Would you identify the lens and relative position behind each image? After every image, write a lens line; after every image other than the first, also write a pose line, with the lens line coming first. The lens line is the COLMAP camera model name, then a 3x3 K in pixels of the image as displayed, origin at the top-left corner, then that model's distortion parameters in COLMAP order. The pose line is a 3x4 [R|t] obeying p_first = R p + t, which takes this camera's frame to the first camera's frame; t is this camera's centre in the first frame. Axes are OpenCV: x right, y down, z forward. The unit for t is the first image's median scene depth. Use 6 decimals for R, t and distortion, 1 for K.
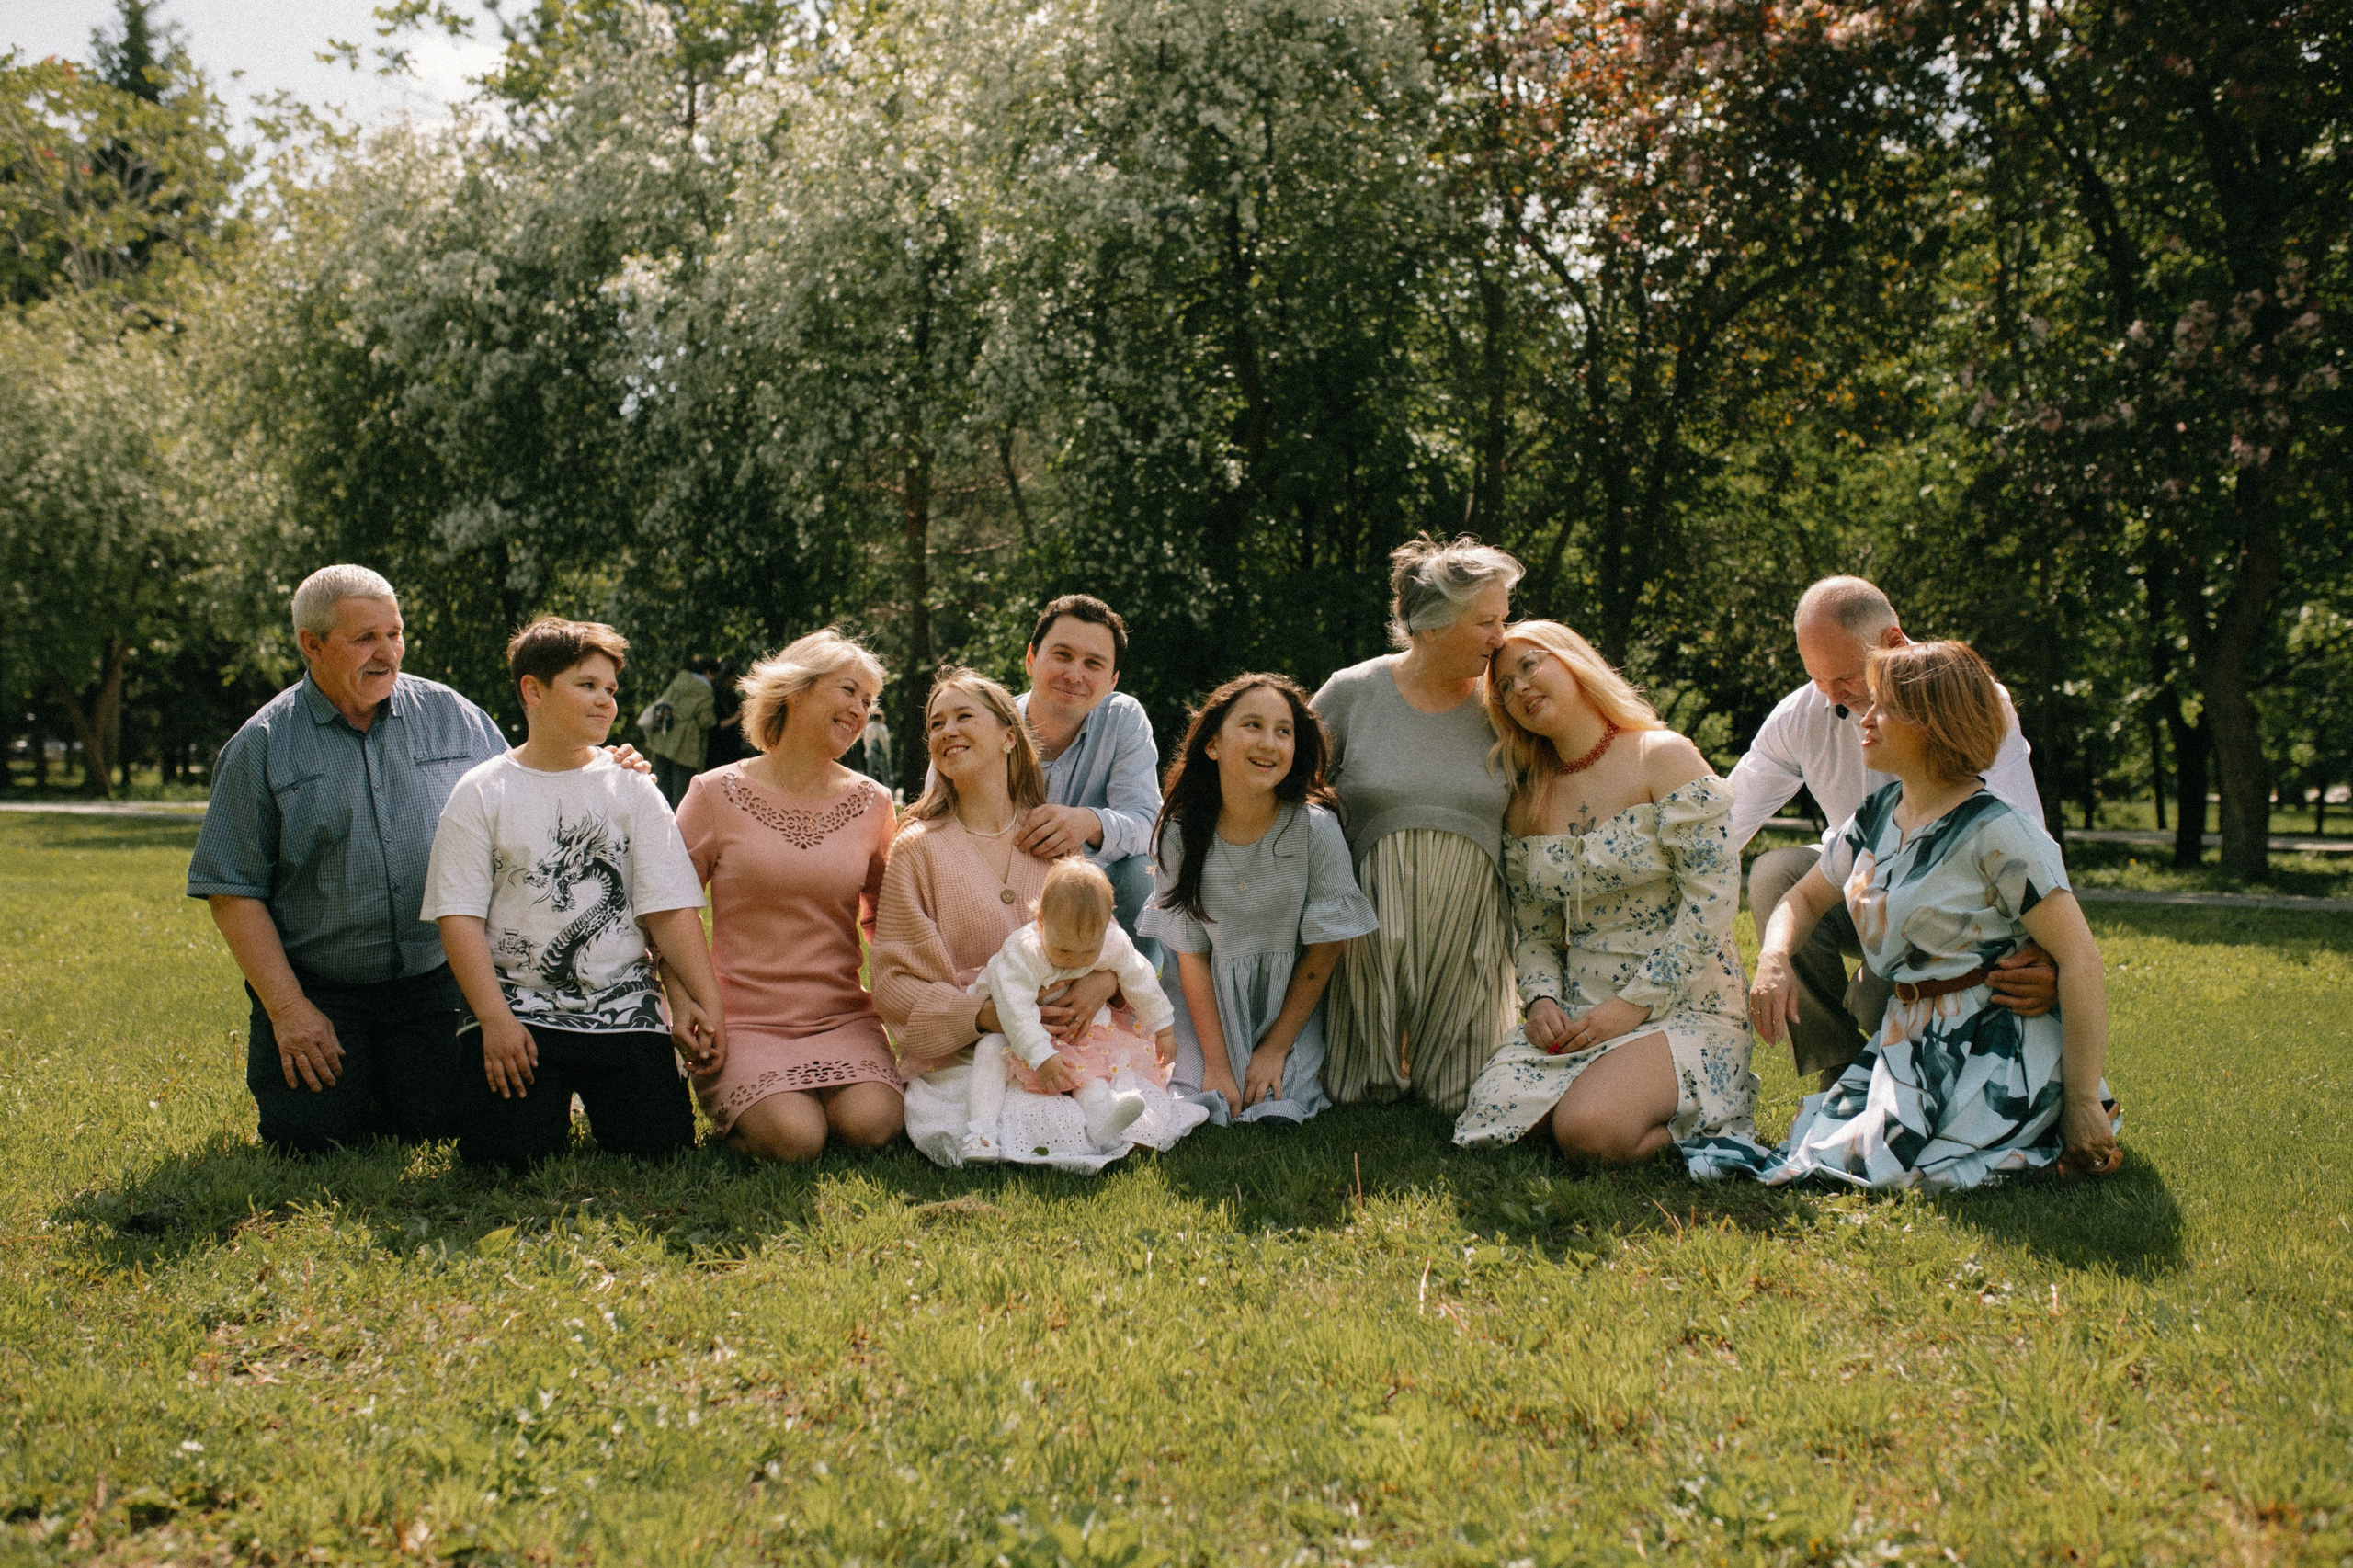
lens RADIAL K [[2369.1, 0, 1178.4], [0, 2369.1, 757.4], [0, 0, 1]] dist [-0.072438, 0.113998]
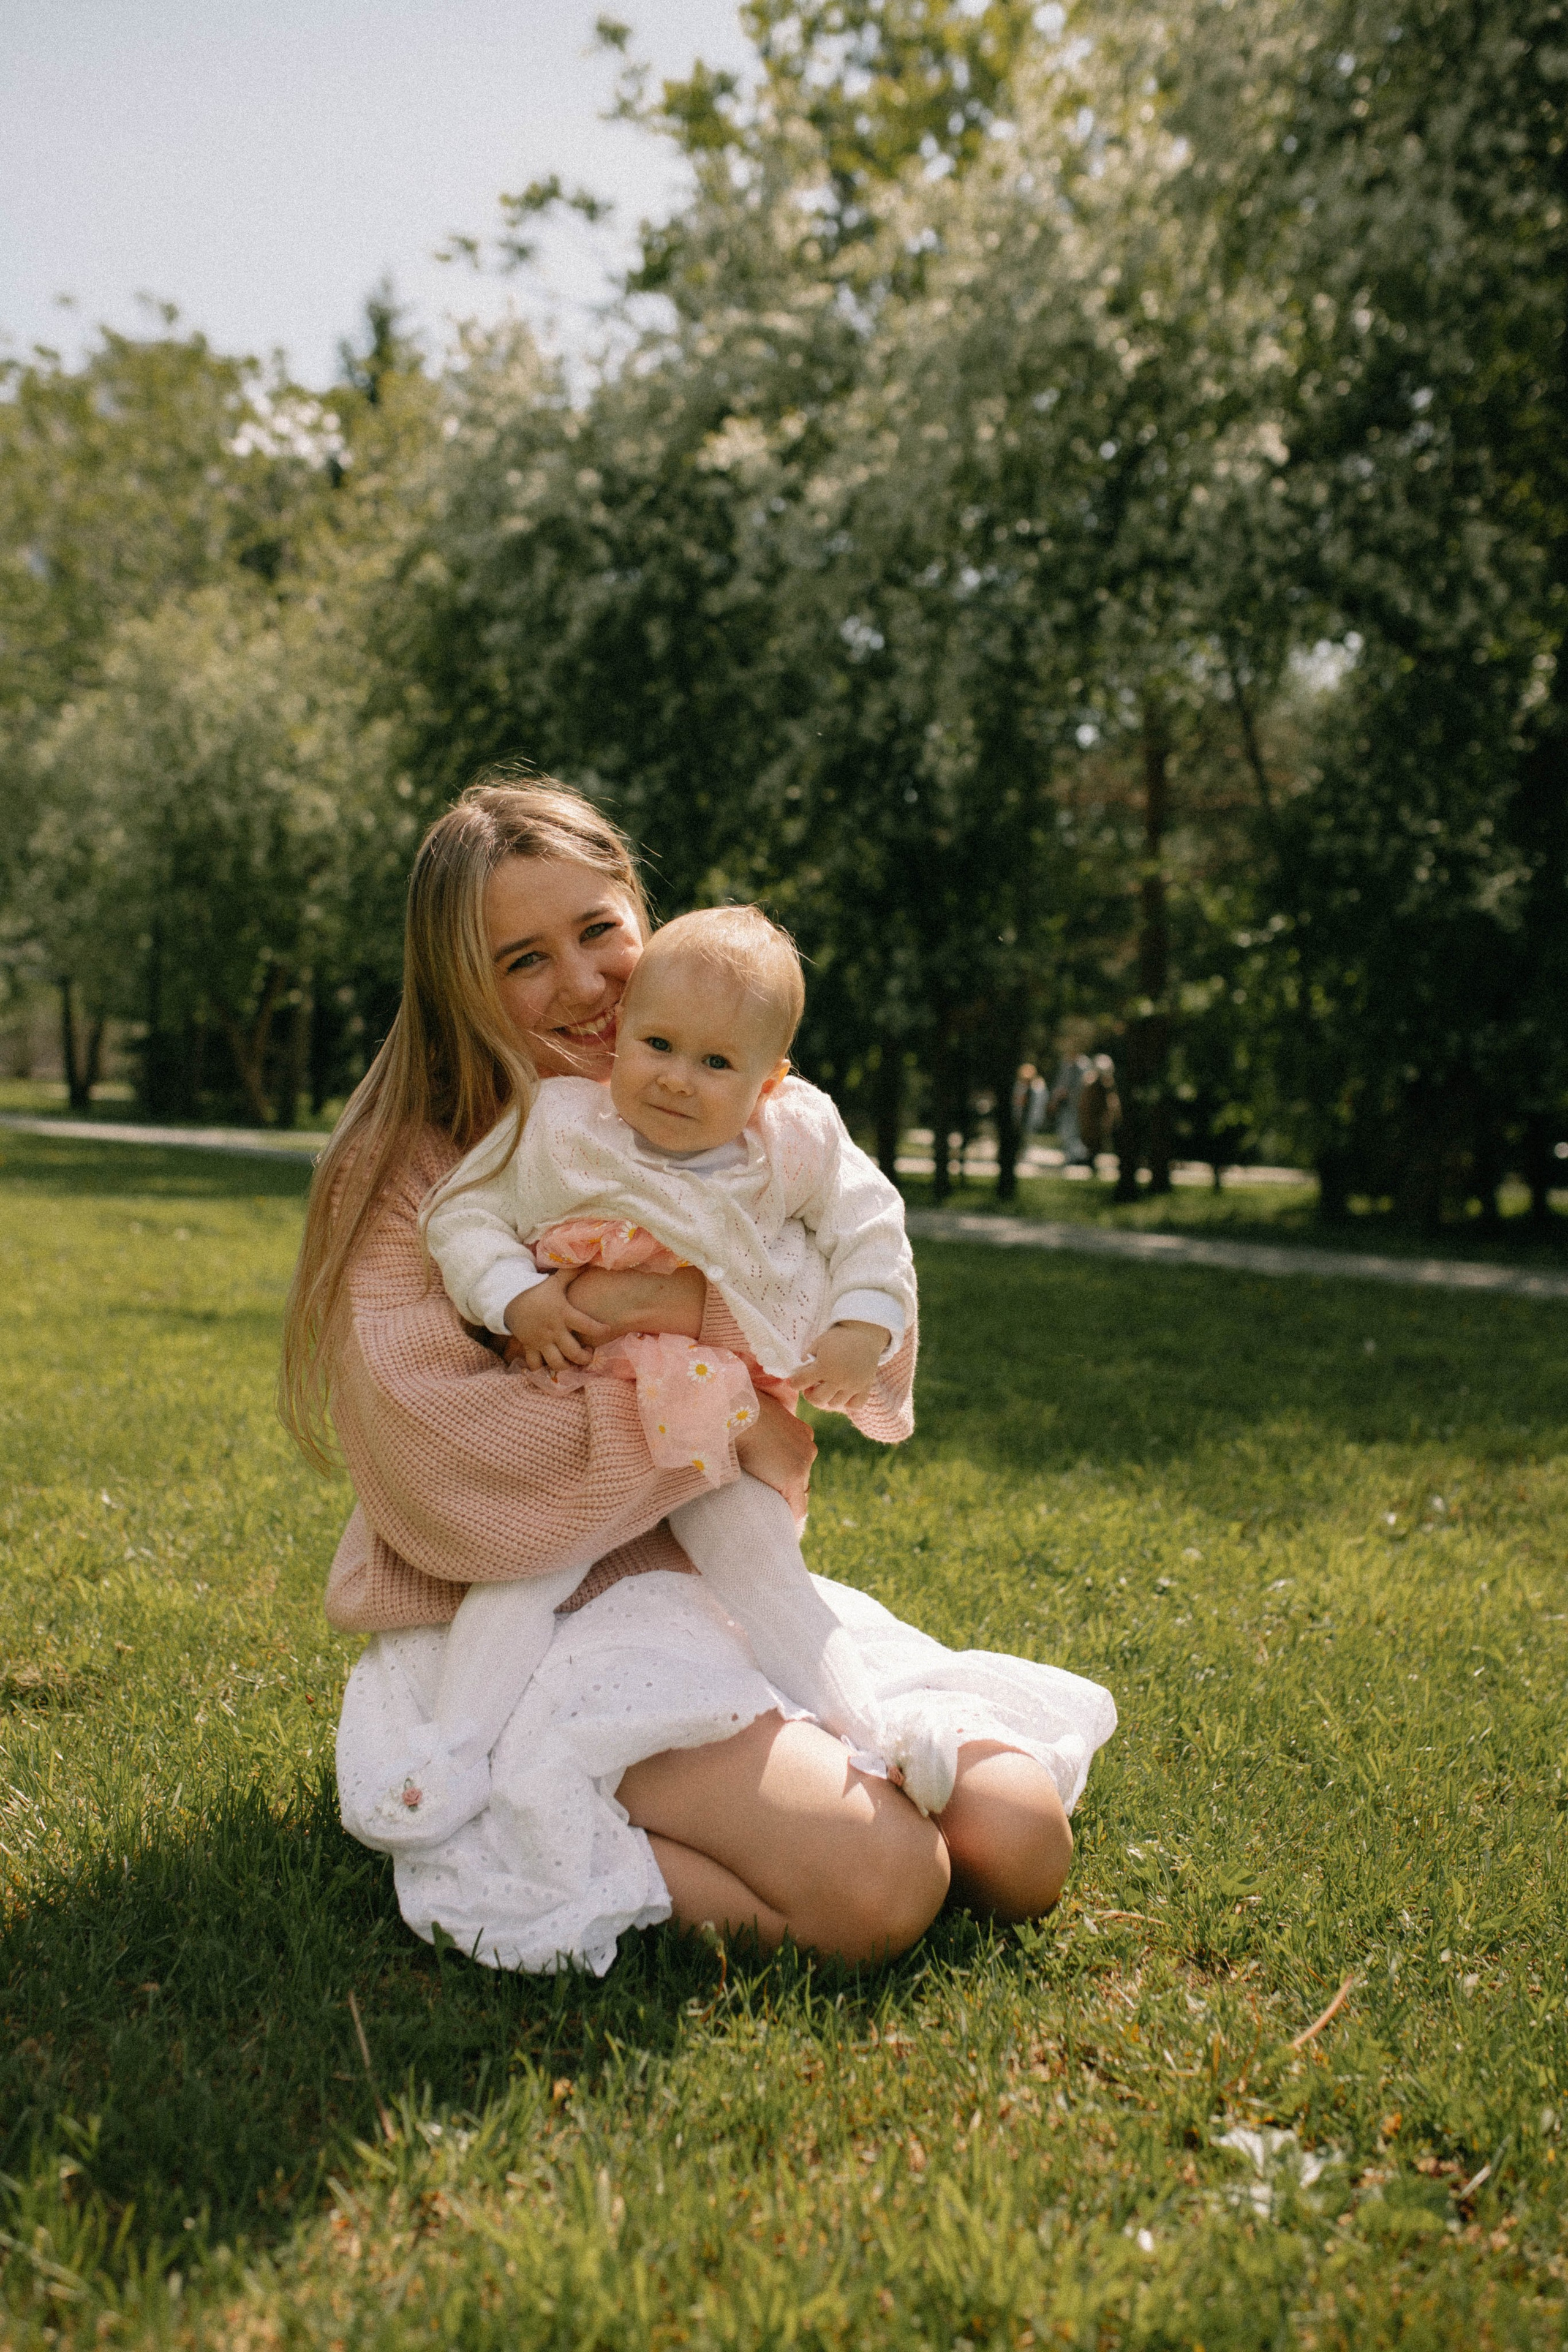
lens RADIAL K [[2368.1, 0, 784.0], [0, 2368.1, 1176.0], [0, 0, 1]] dist [-0.072438, 0.113998]
pose [[0.958430, 0.039285, -0.282610, 0.005186], [-0.032495, 0.999060, 0.028675, 0.003352], [0.283471, -0.018299, 0.958806, 0.284254]]
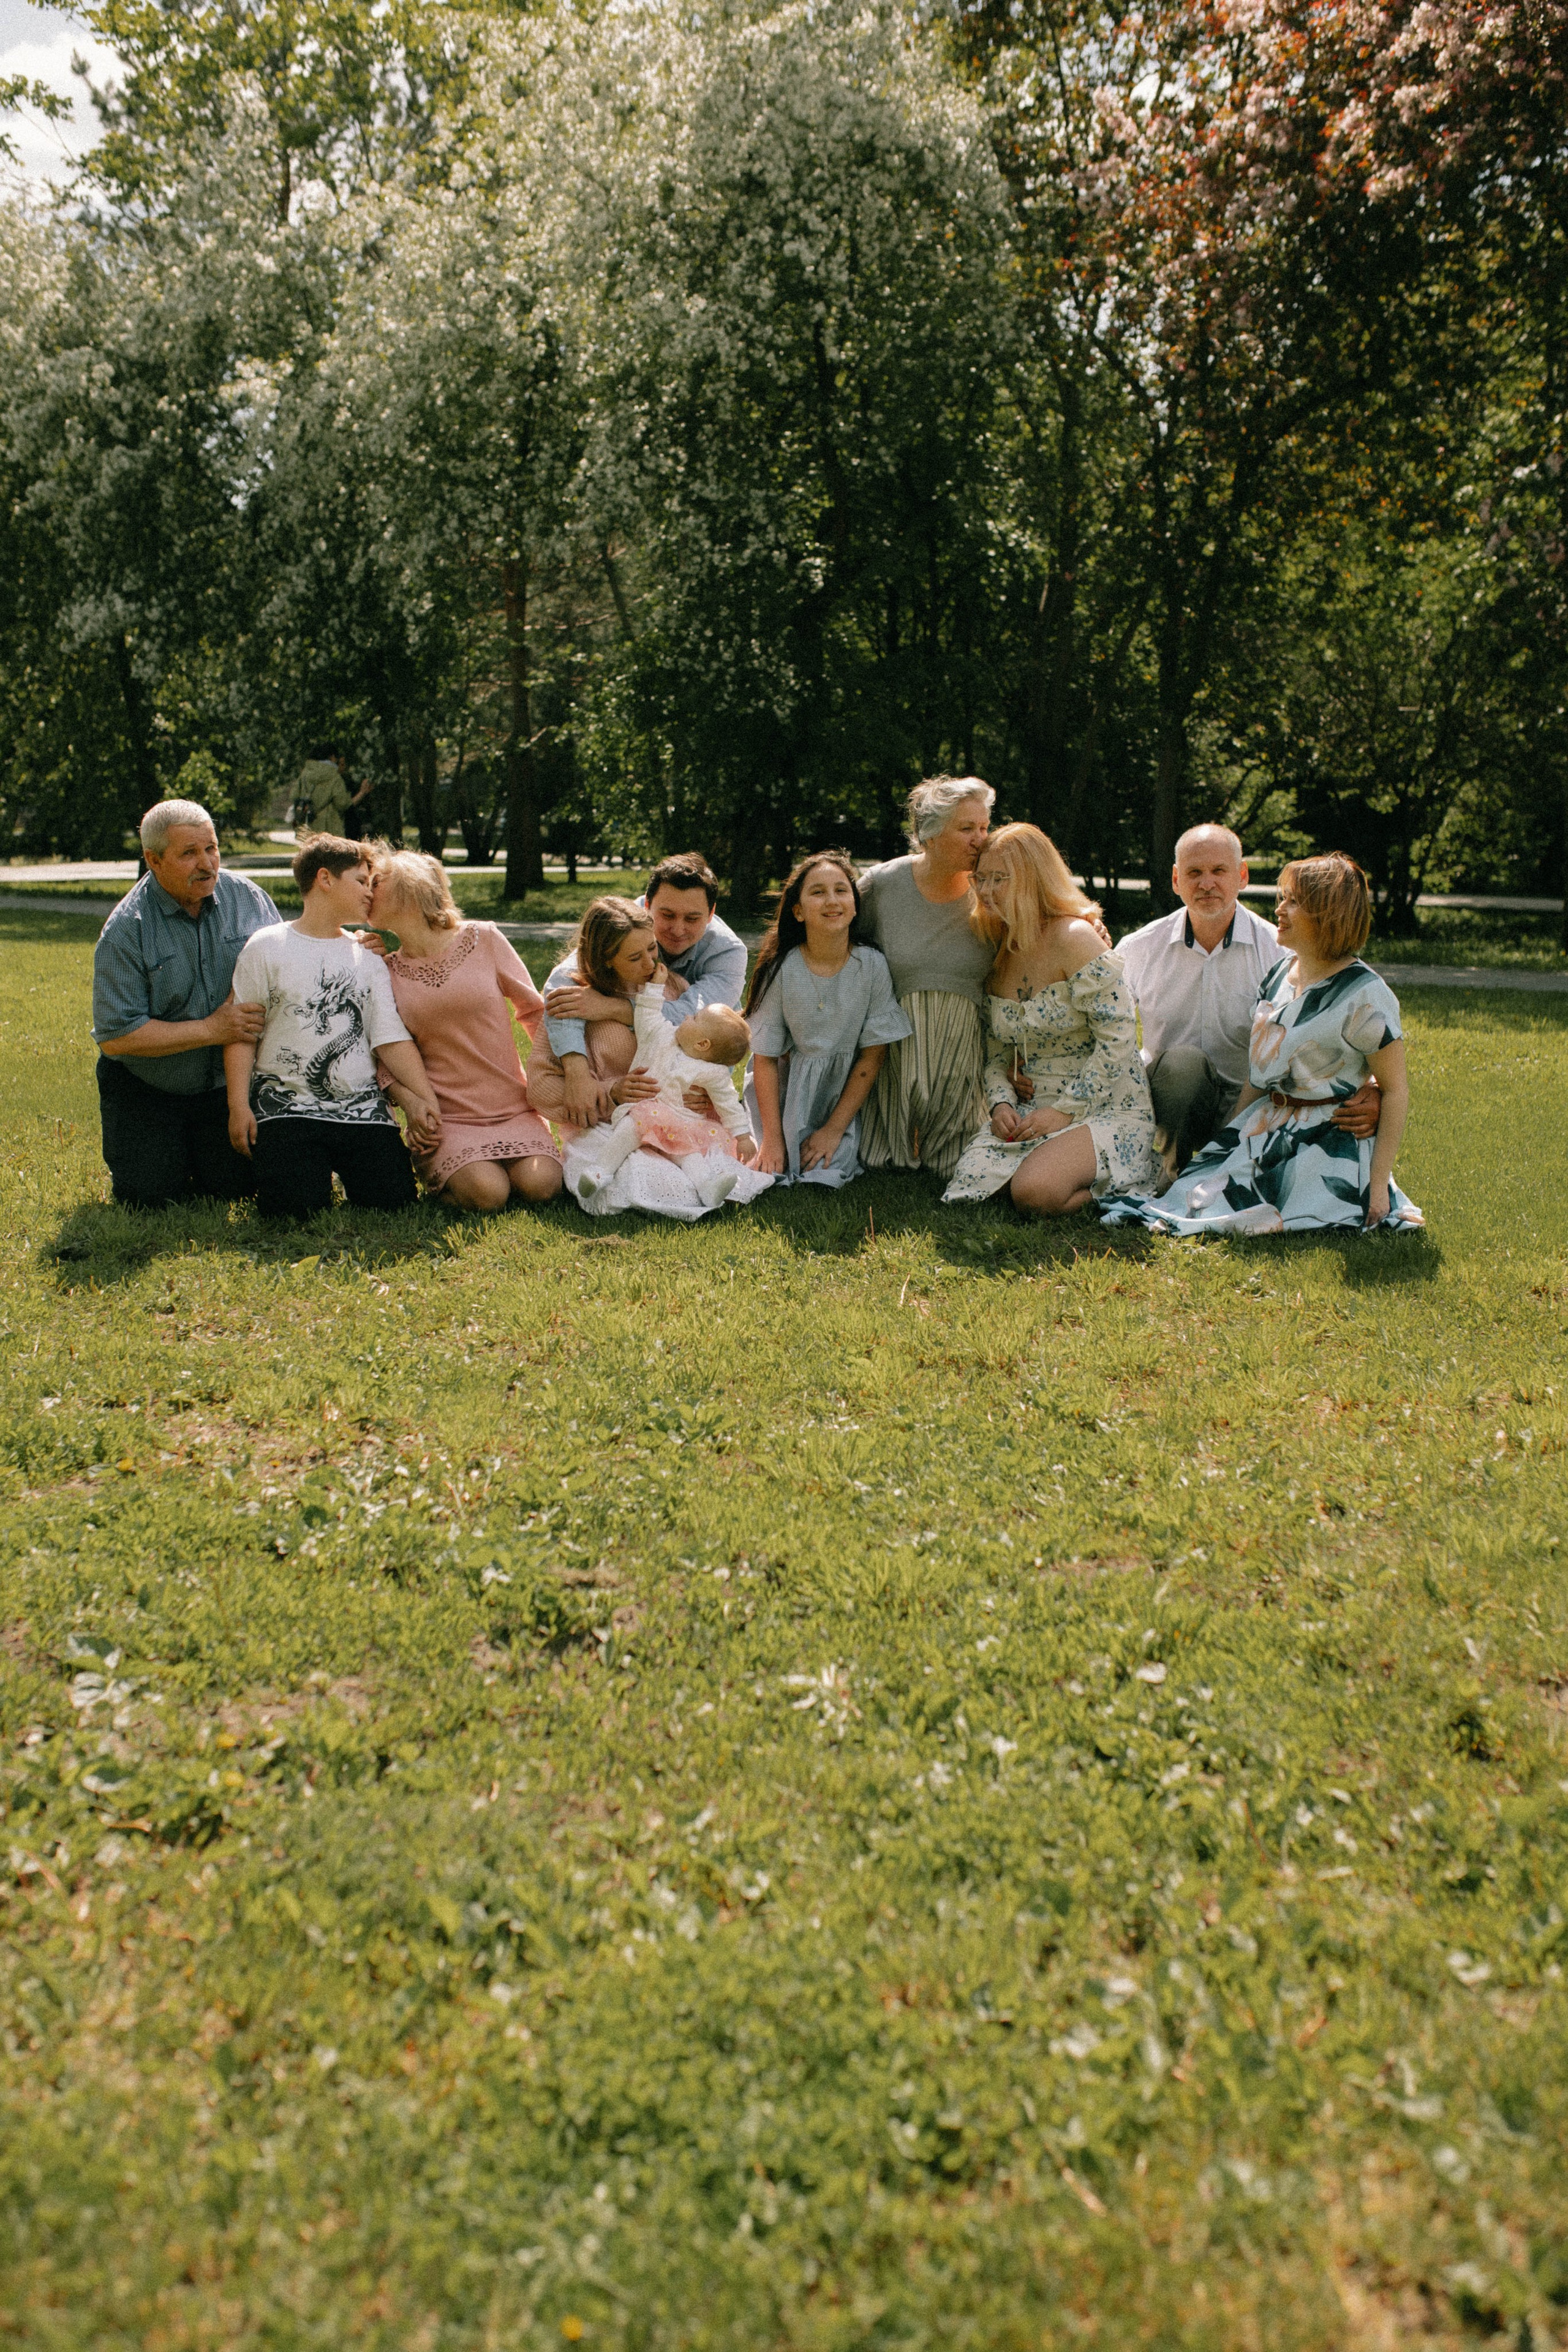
lens RADIAL K [[2368.1, 0, 784.0], [0, 2368.1, 1176.0], [0, 0, 1]] dist [-0.072438, 0.113998]
pose [[0.999985, 0.000601, 0.005448, 0.002315], [-0.001432, 0.988097, 0.153825, -0.015752], [-0.005291, -0.153830, 0.988083, -0.091420]]
